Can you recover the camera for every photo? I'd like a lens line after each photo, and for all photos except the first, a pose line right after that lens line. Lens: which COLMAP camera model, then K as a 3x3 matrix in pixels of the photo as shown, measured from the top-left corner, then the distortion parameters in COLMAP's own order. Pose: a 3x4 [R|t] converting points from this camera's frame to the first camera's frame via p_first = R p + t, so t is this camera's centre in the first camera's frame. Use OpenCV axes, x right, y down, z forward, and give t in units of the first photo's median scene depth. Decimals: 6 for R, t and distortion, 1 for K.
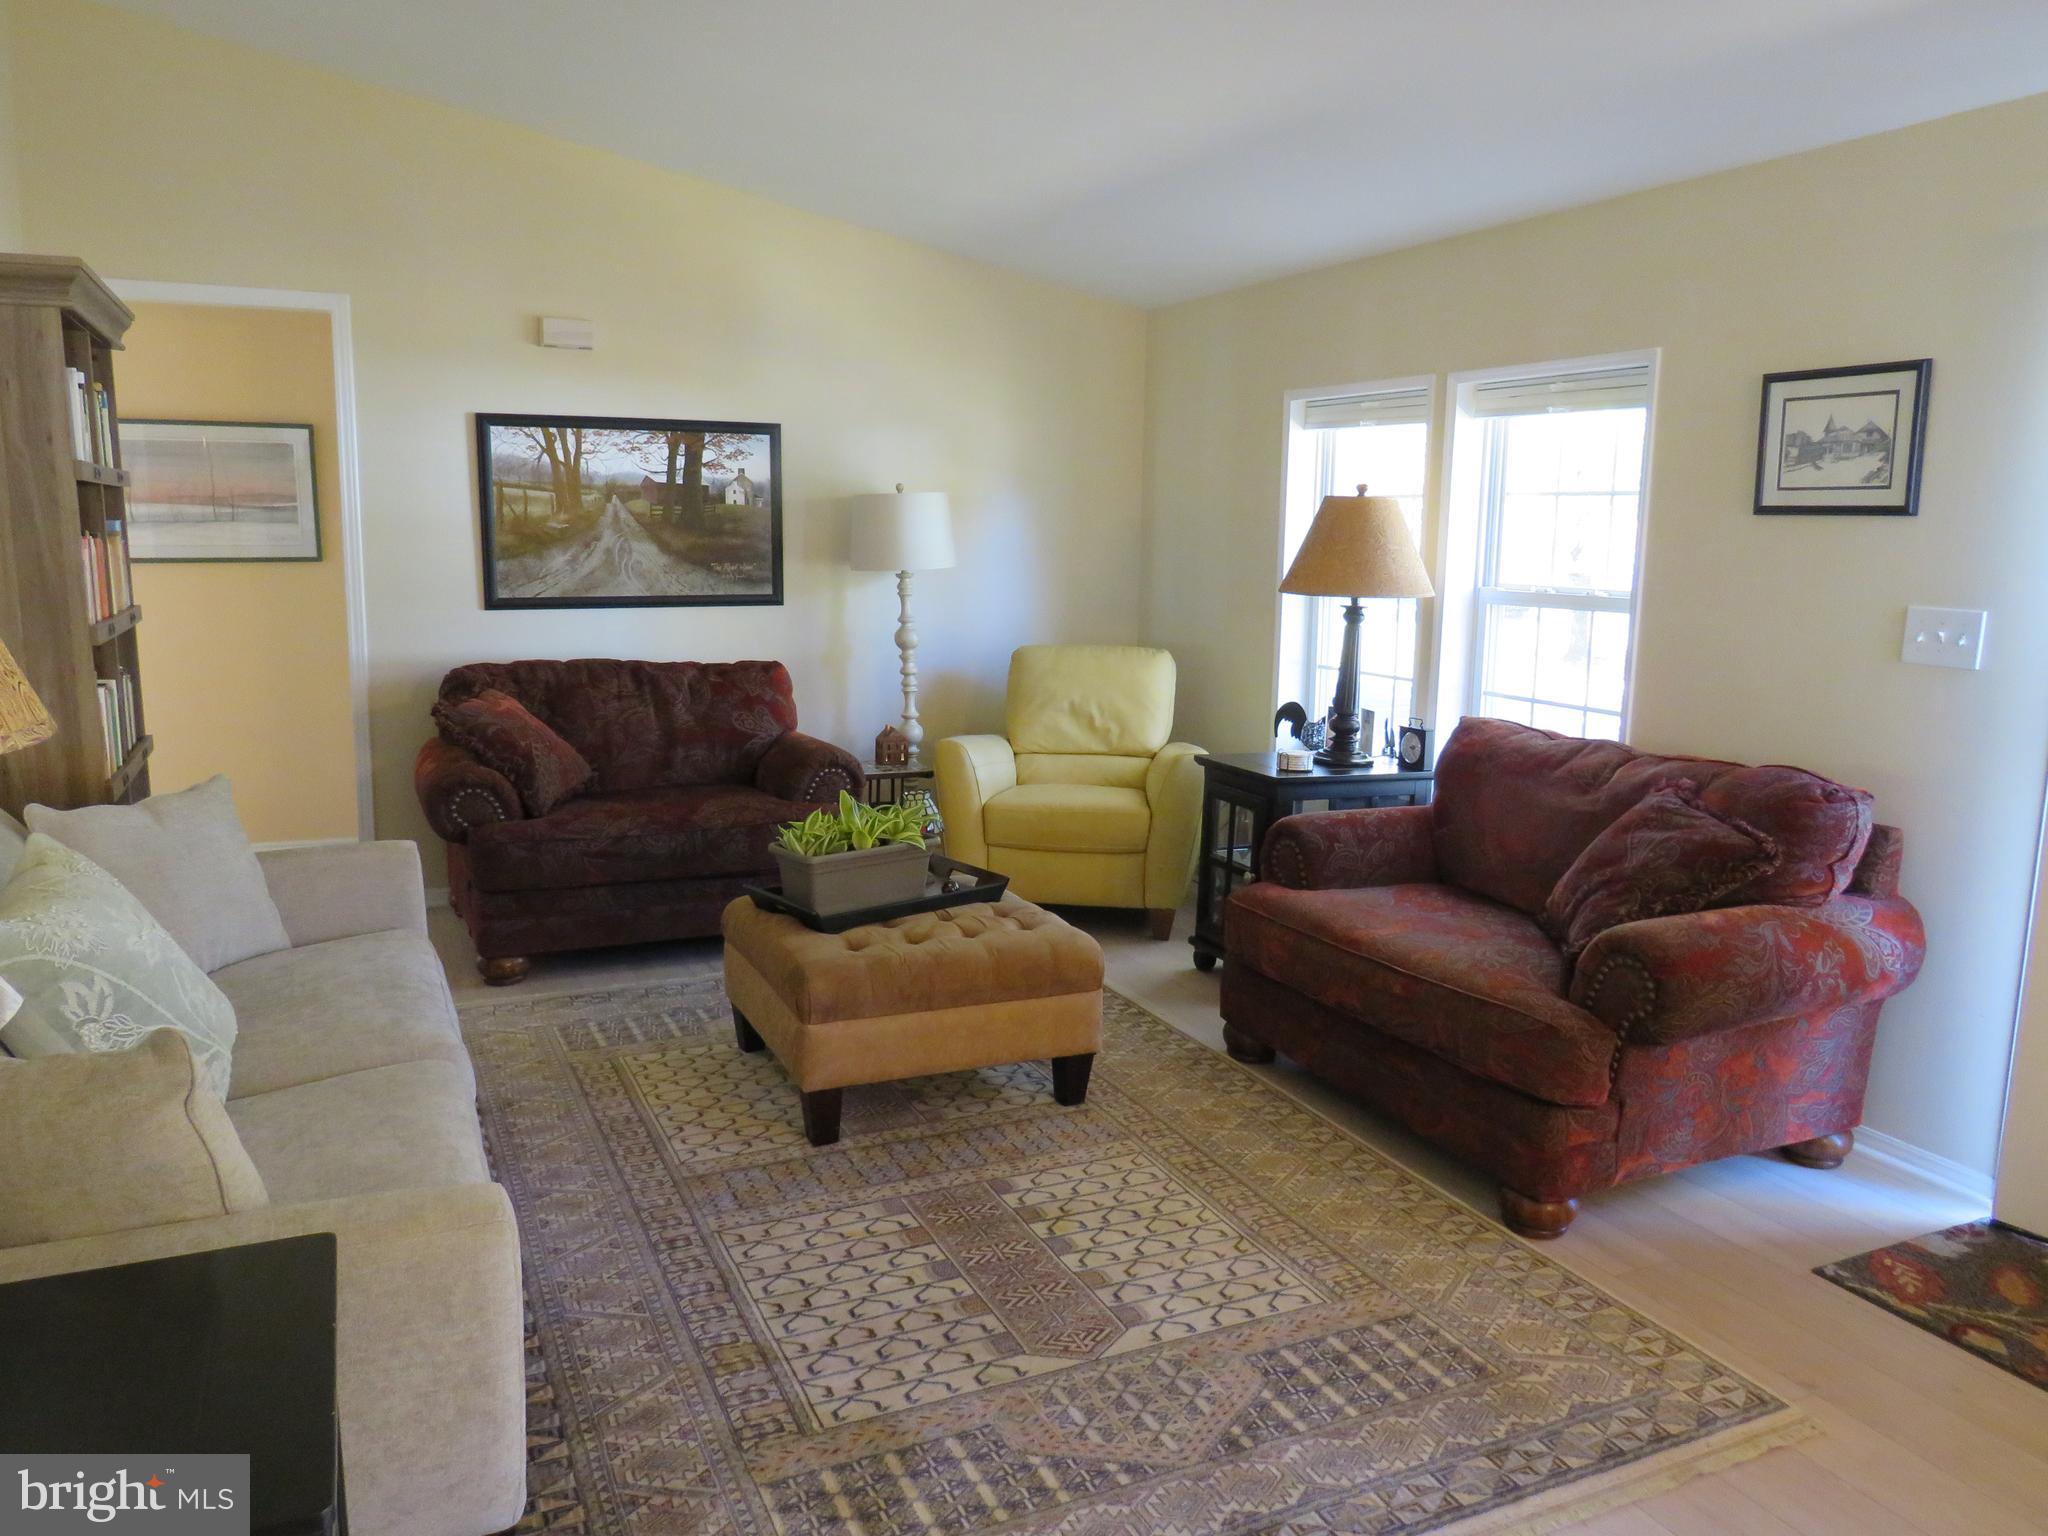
lens RADIAL K [[1452.1, 0, 1007.6], [0, 1452.1, 775.5], [0, 0, 1]] dist [-0.028549, 0.015899]
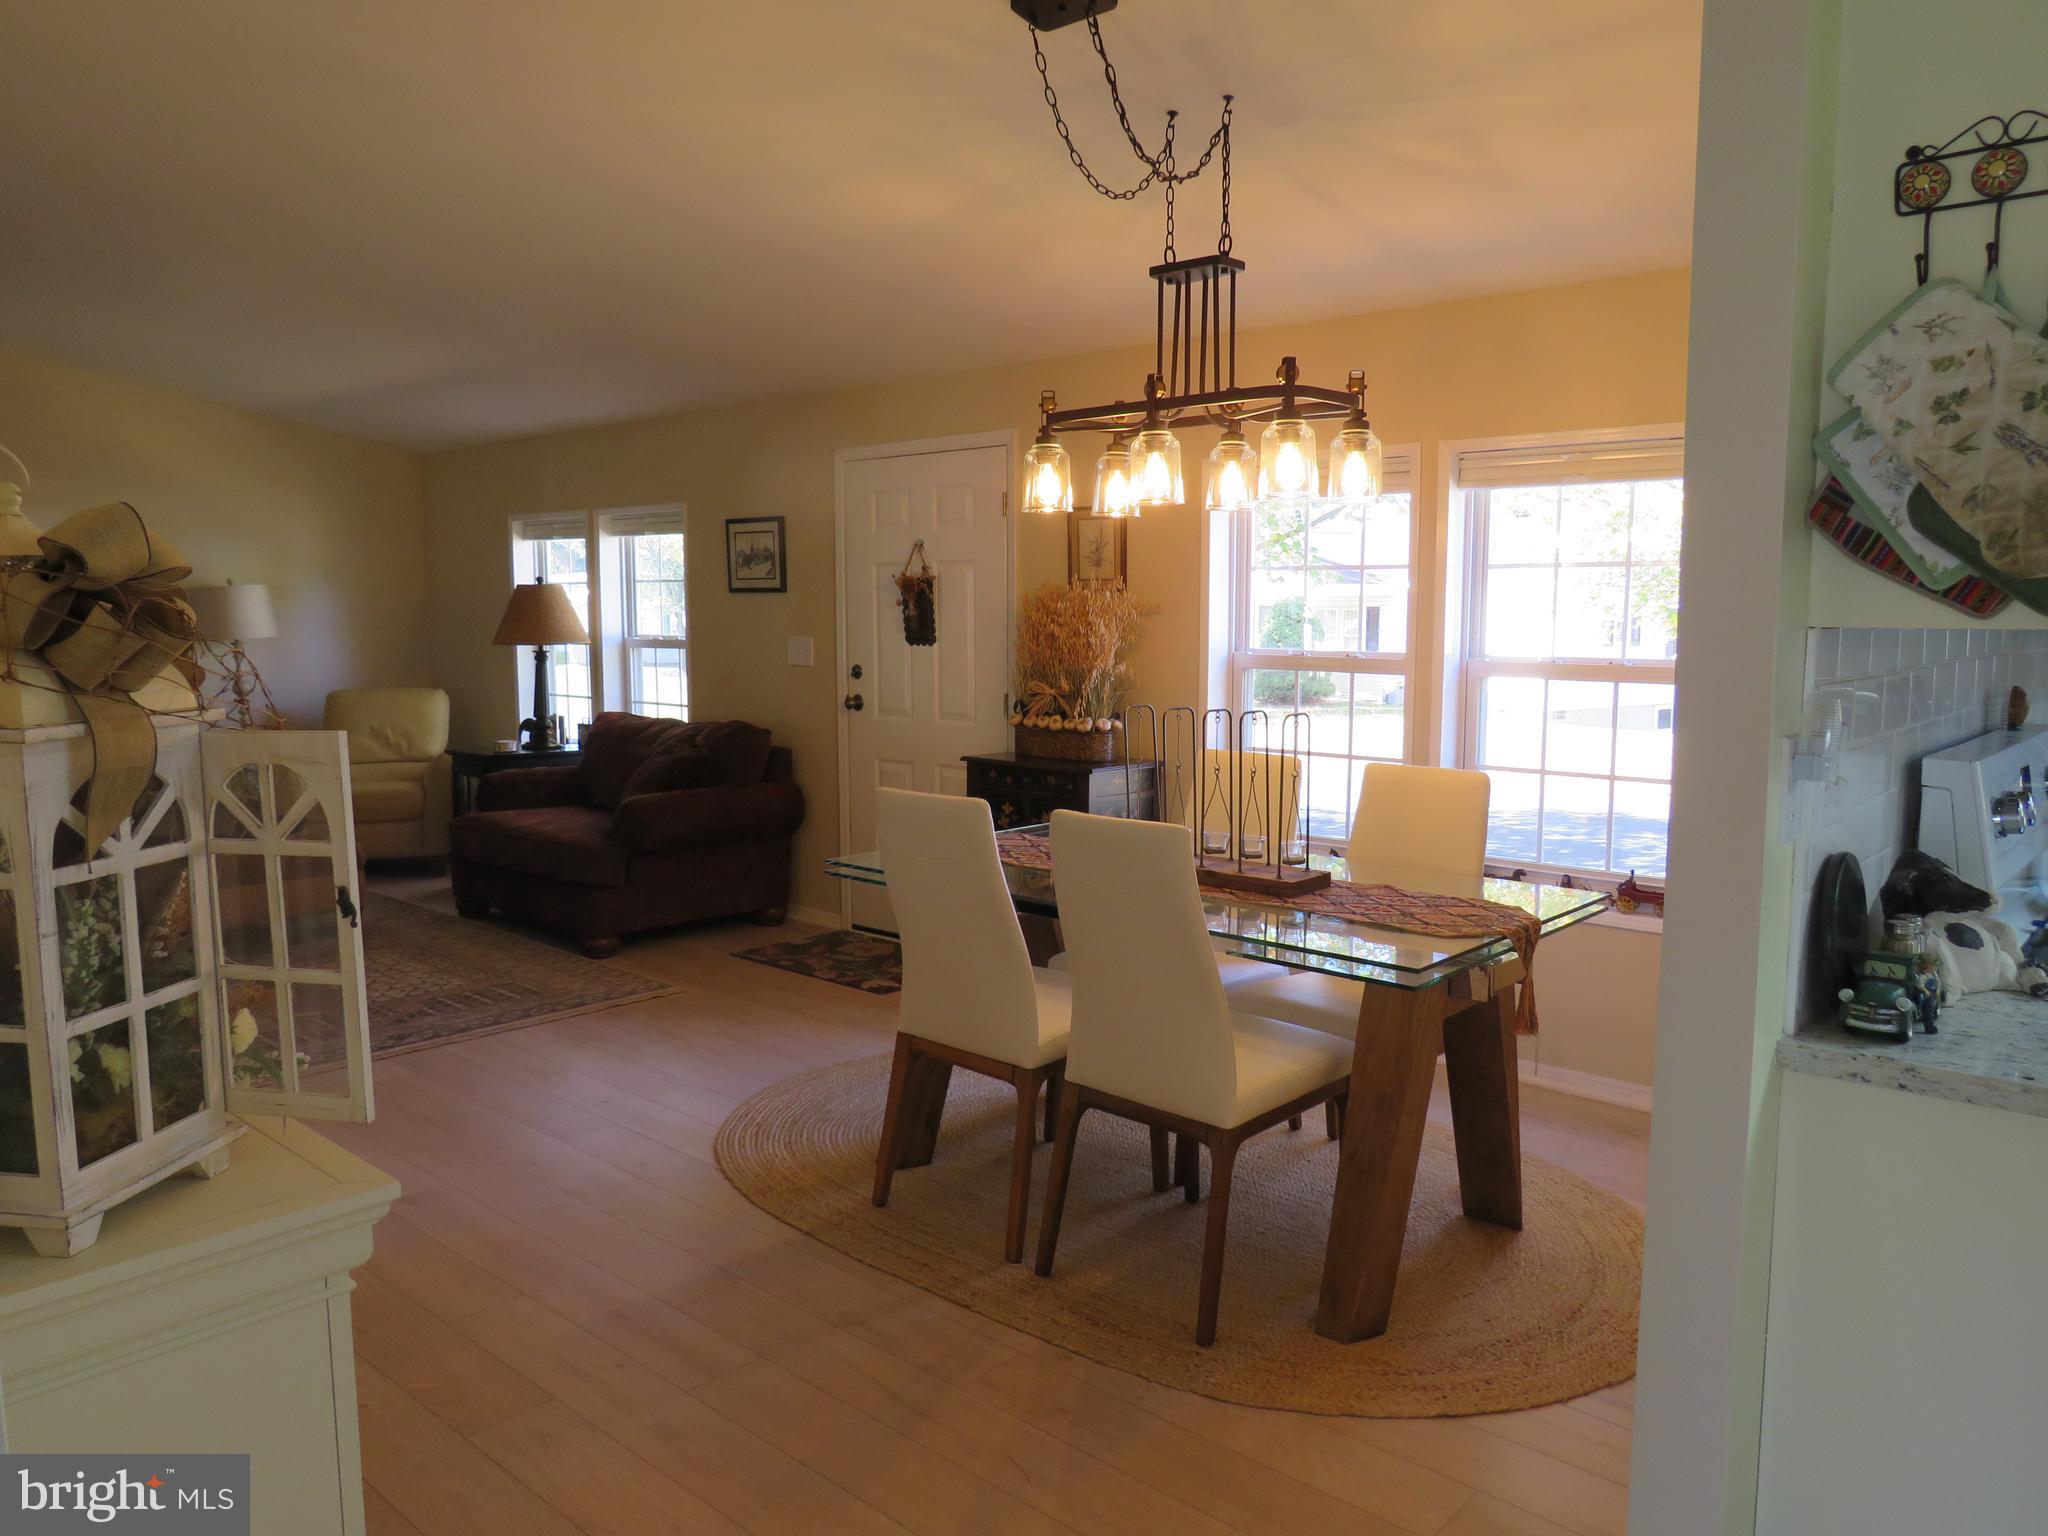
lens RADIAL K [[1452.1, 0, 1030.6], [0, 1452.1, 781.8], [0, 0, 1]] dist [-0.028549, 0.015899]
pose [[0.917829, -0.054856, 0.393169, 0.085291], [0.074986, 0.996534, -0.036010, 0.113781], [-0.389831, 0.062533, 0.918761, -0.613230]]
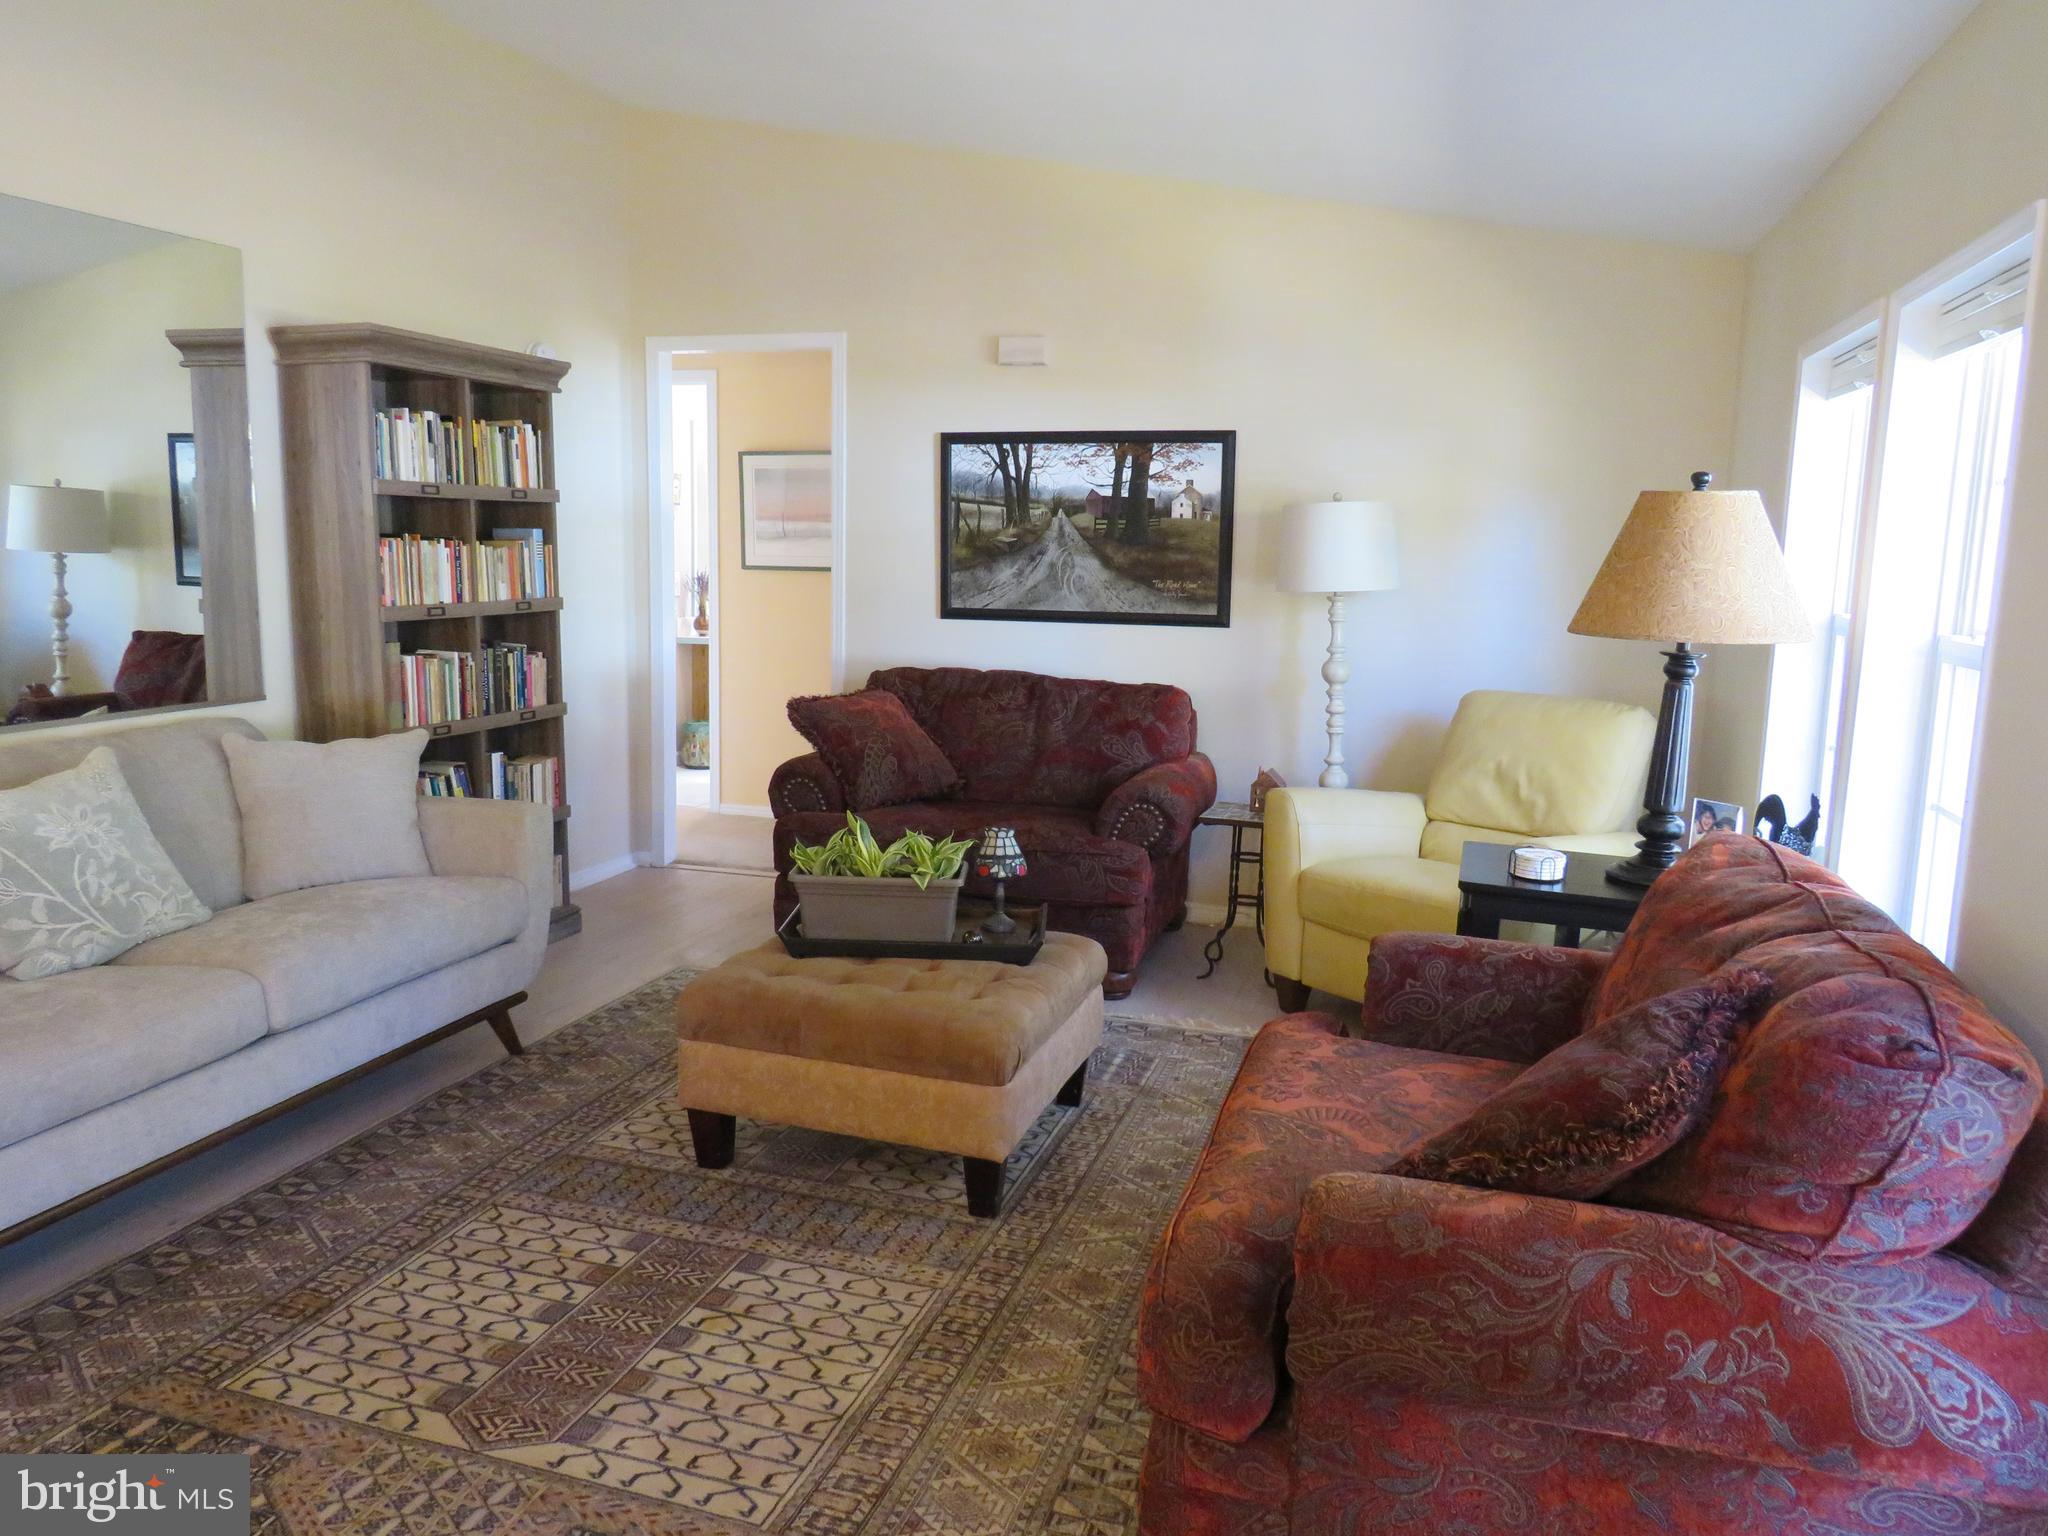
lens RADIAL K [[1452.1, 0, 1013.3], [0, 1452.1, 777.4], [0, 0, 1]] dist [-0.028549, 0.015899]
pose [[0.734182, 0.108663, -0.670200, 0.416268], [-0.122753, 0.992087, 0.026380, -0.034643], [0.667763, 0.062901, 0.741711, 0.263169]]
